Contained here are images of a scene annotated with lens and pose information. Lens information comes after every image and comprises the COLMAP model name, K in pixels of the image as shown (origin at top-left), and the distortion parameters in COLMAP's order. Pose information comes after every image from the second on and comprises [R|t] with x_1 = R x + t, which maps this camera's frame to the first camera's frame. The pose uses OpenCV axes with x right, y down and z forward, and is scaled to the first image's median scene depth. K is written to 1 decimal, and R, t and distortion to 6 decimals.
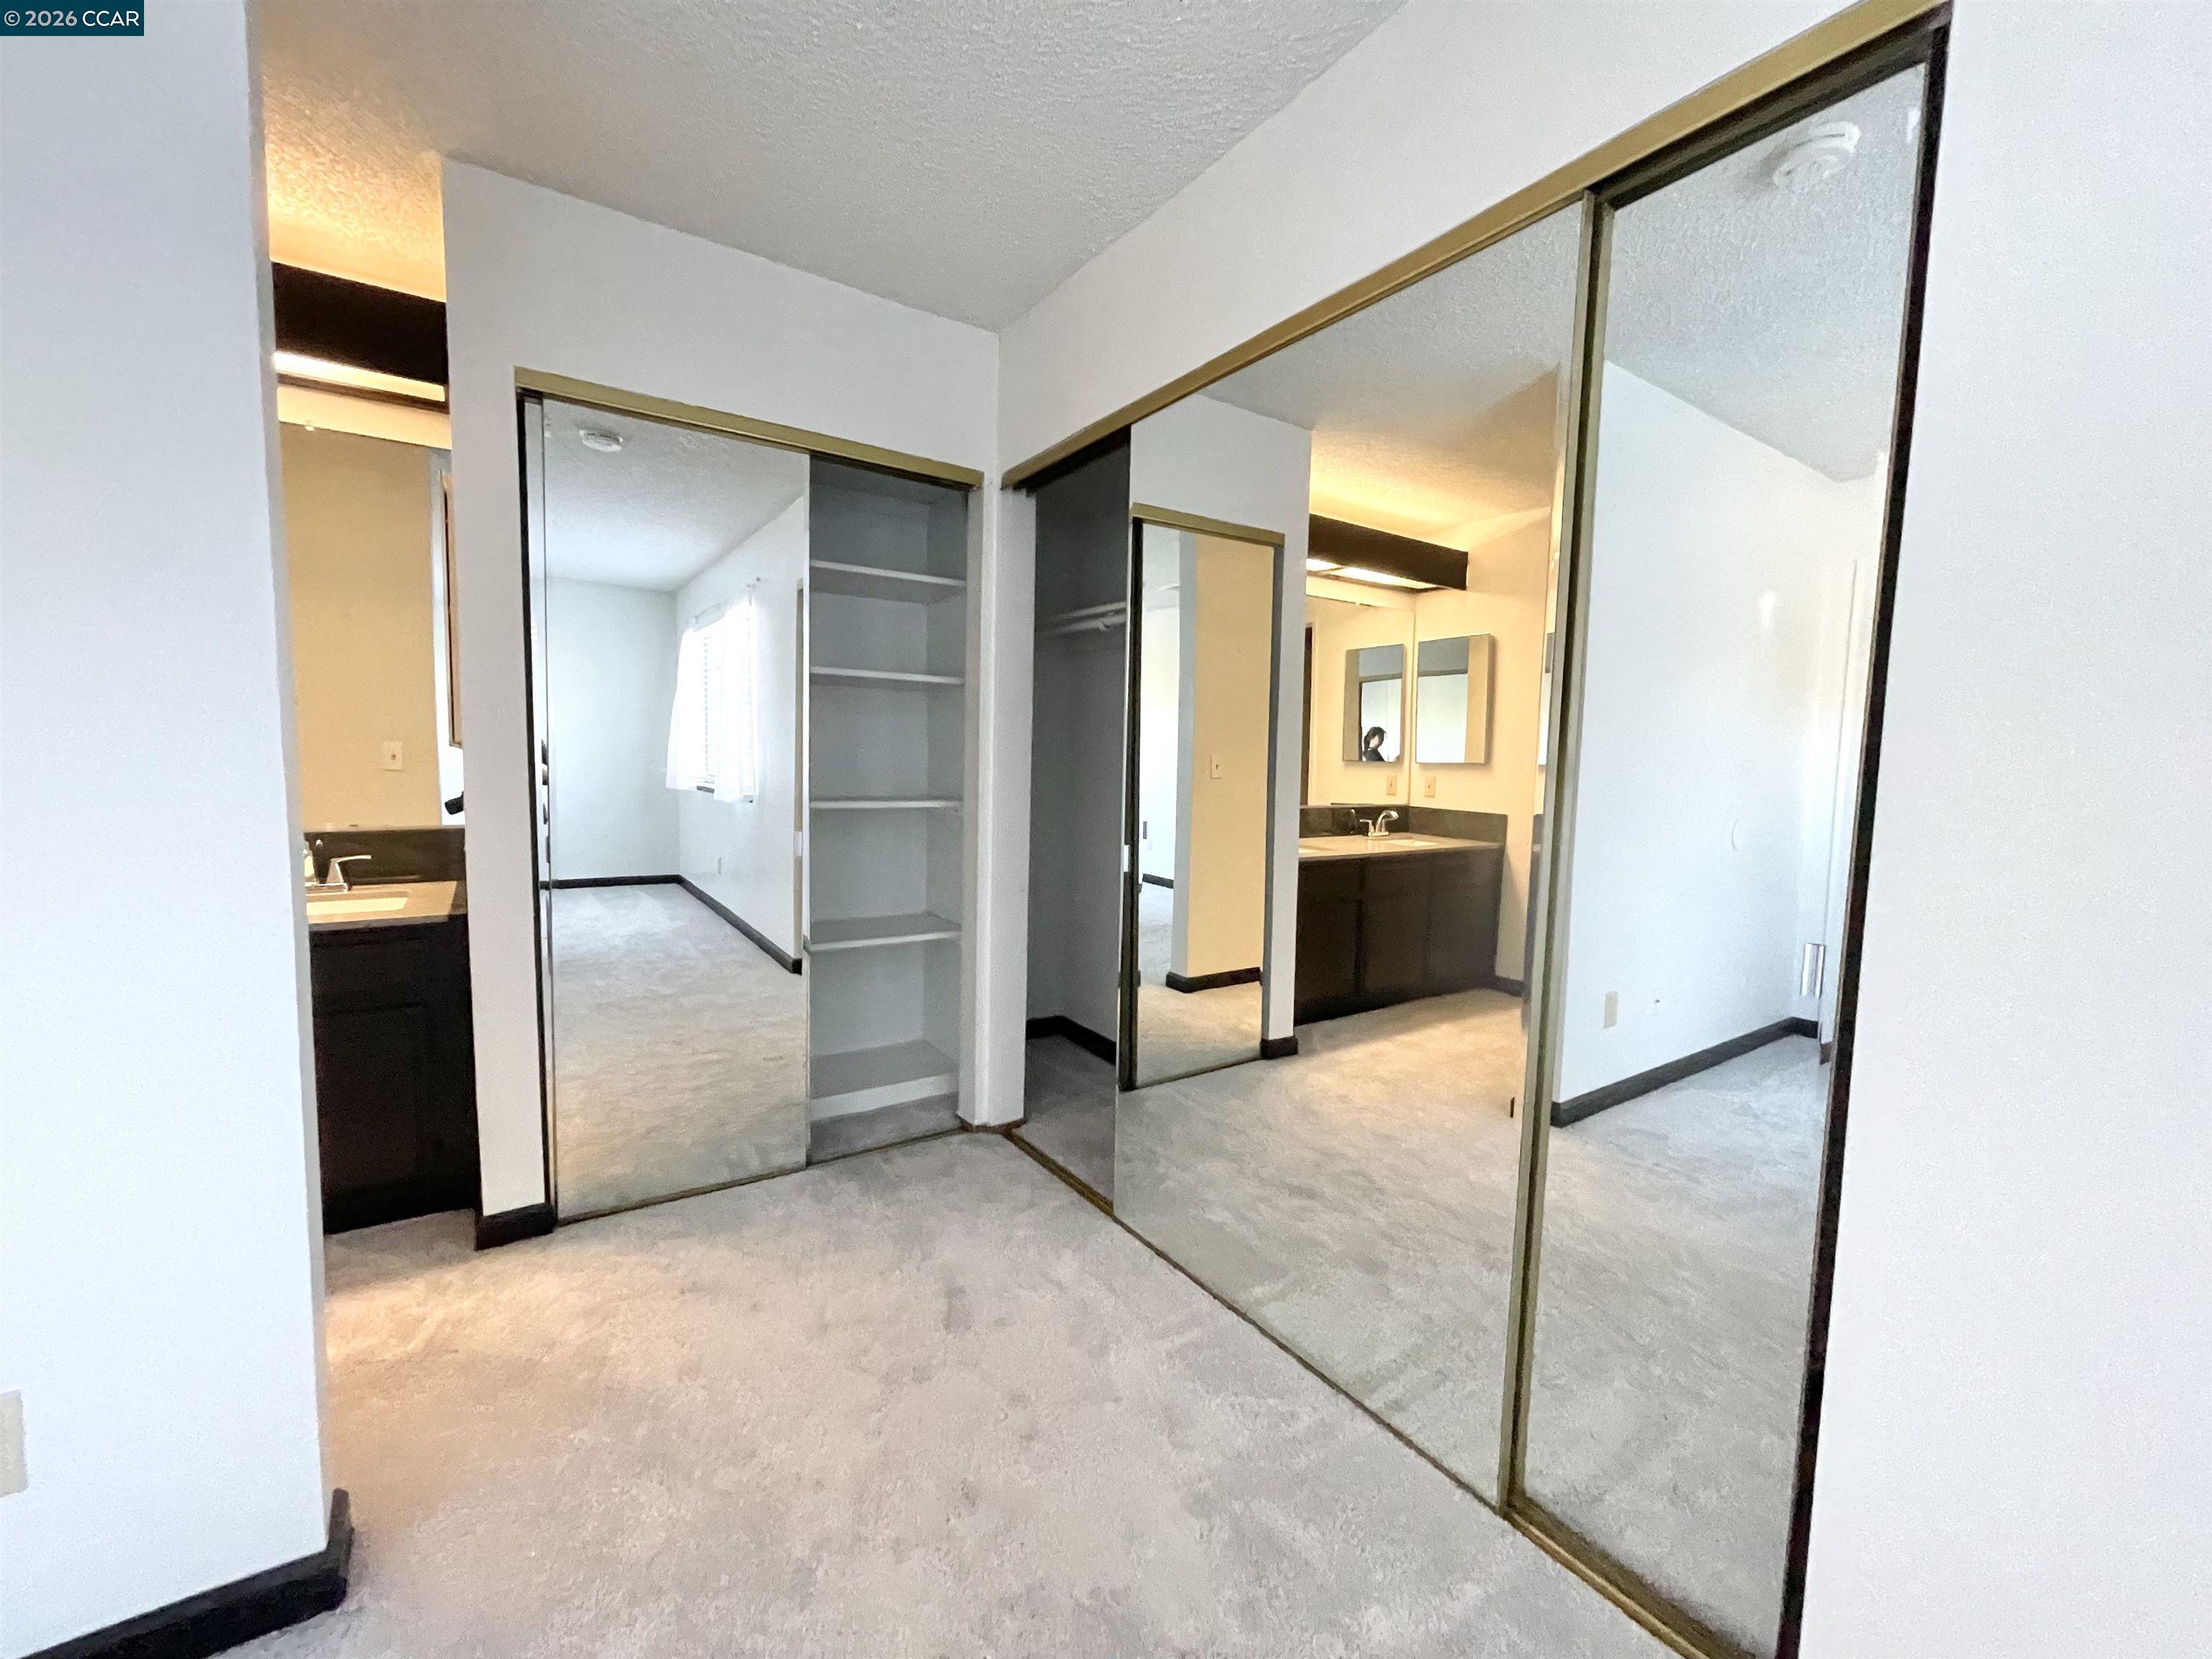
lens RADIAL K [[889.9, 0, 1104.4], [0, 889.9, 830.8], [0, 0, 1]] dist [0.000669, -0.000164]
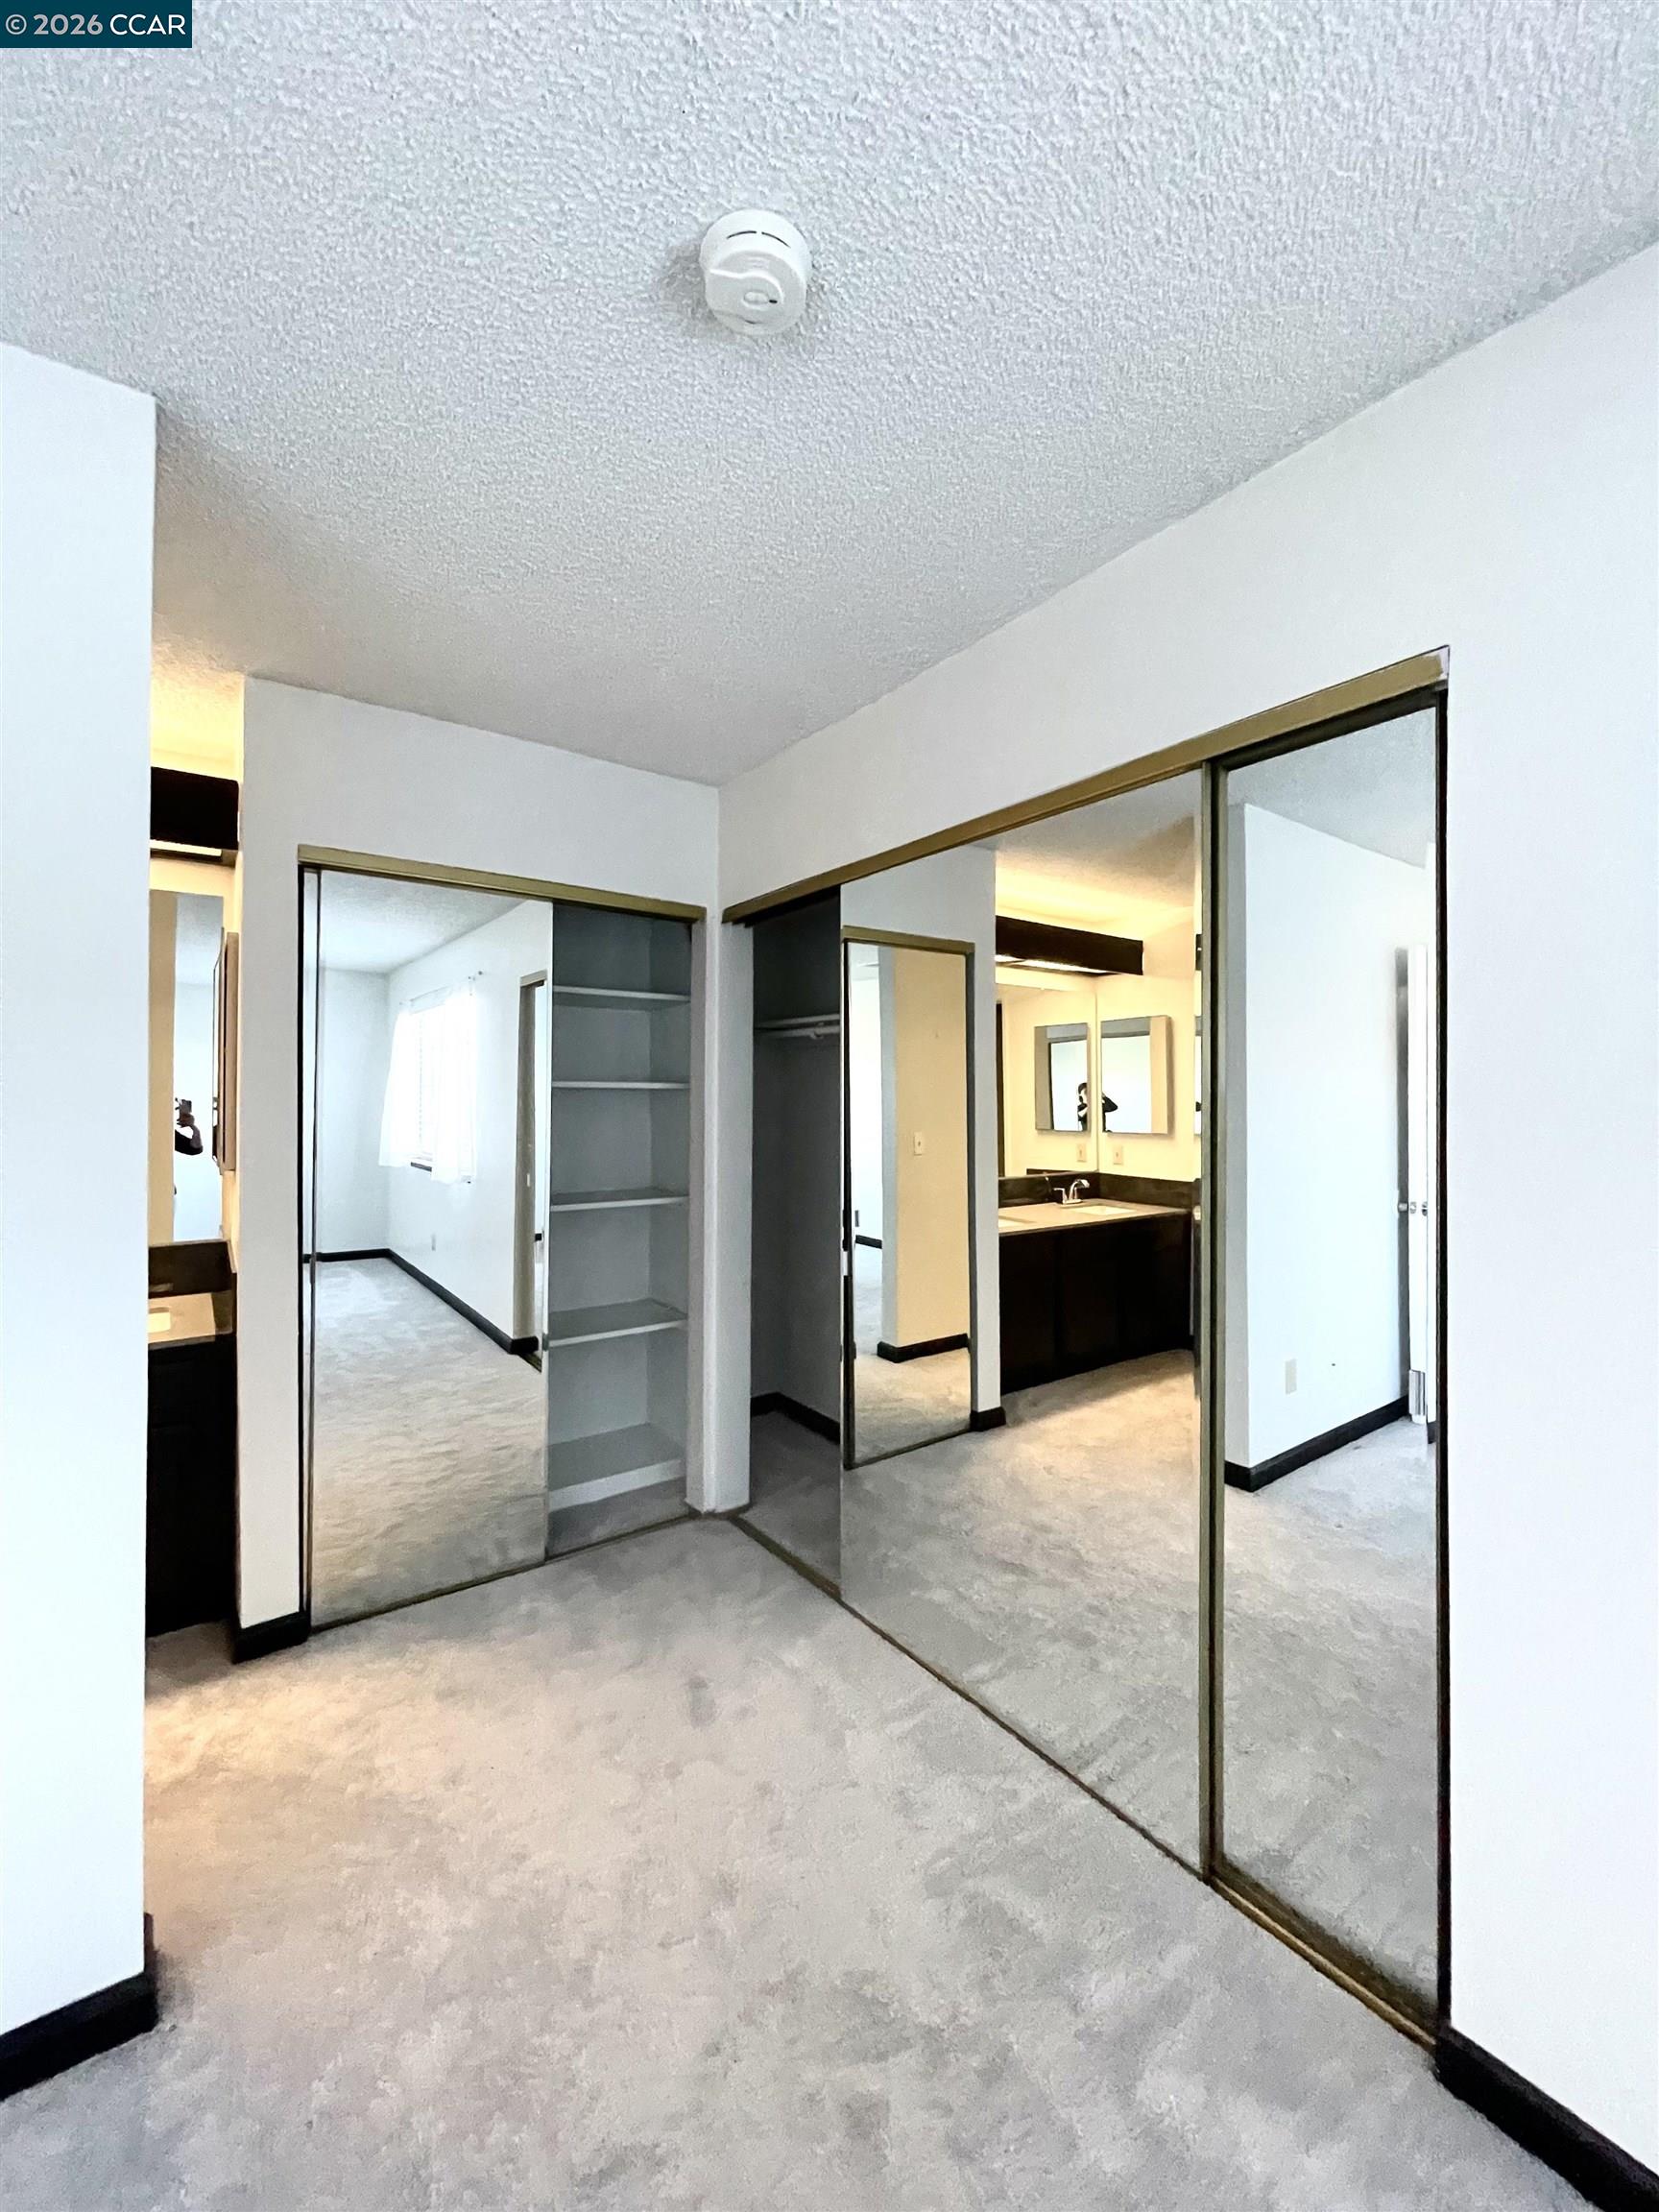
lens RADIAL K [[883.3, 0, 837.1], [0, 883.3, 1093.6], [0, 0, 1]] dist [-0.000596, 0.000198]
pose [[0.998998, -0.020705, 0.039670, -0.020123], [0.024233, 0.995591, -0.090614, -0.065422], [-0.037619, 0.091485, 0.995096, -0.091730]]
